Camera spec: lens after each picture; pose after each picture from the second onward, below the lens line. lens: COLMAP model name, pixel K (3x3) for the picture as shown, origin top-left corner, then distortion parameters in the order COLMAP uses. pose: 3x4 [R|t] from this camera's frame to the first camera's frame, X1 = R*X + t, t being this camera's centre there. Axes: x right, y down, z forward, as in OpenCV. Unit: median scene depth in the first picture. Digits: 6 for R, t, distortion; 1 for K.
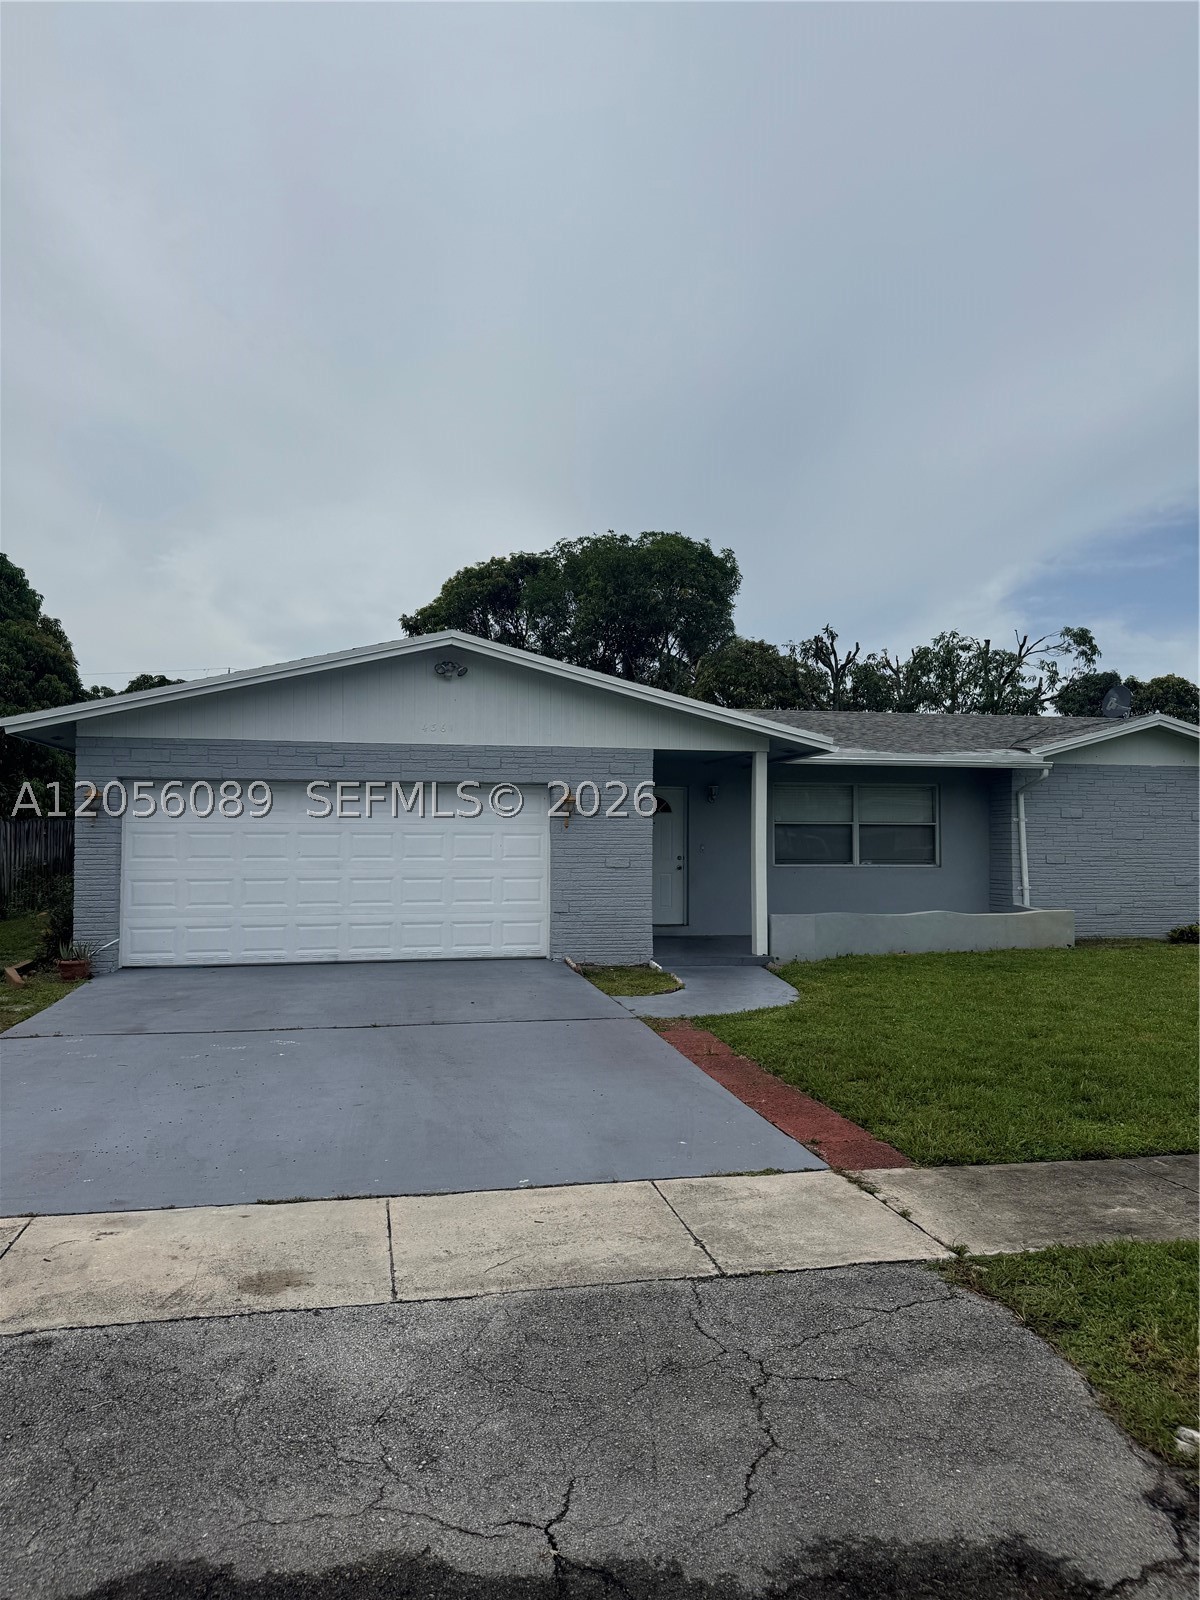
lens RADIAL K [[1119.7, 0, 594.8], [0, 1119.7, 801.4], [0, 0, 1]] dist [0.008799, -0.016582]
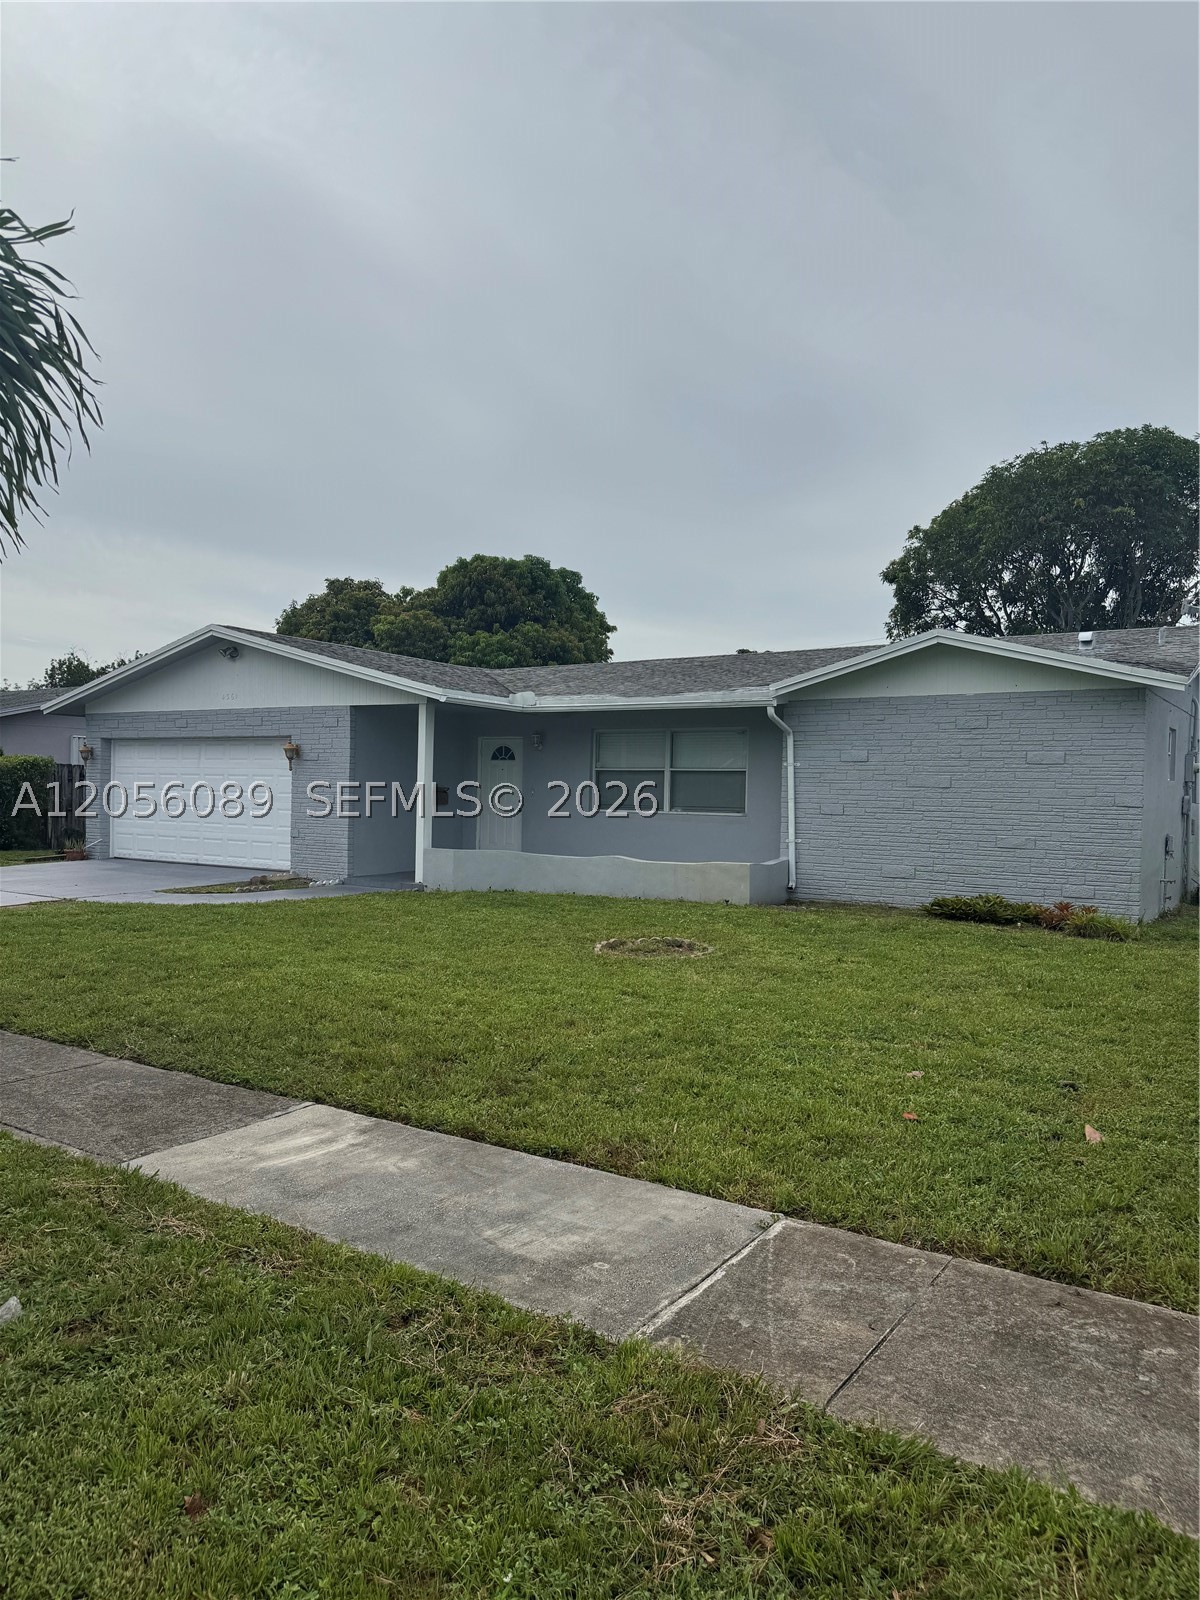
lens RADIAL K [[1119.7, 0, 594.8], [0, 1119.7, 801.4], [0, 0, 1]] dist [0.008799, -0.016582]
pose [[0.722419, 0.012569, -0.691342, 0.872319], [0.004091, 0.999740, 0.022450, 0.025322], [0.691444, -0.019047, 0.722179, 0.254257]]
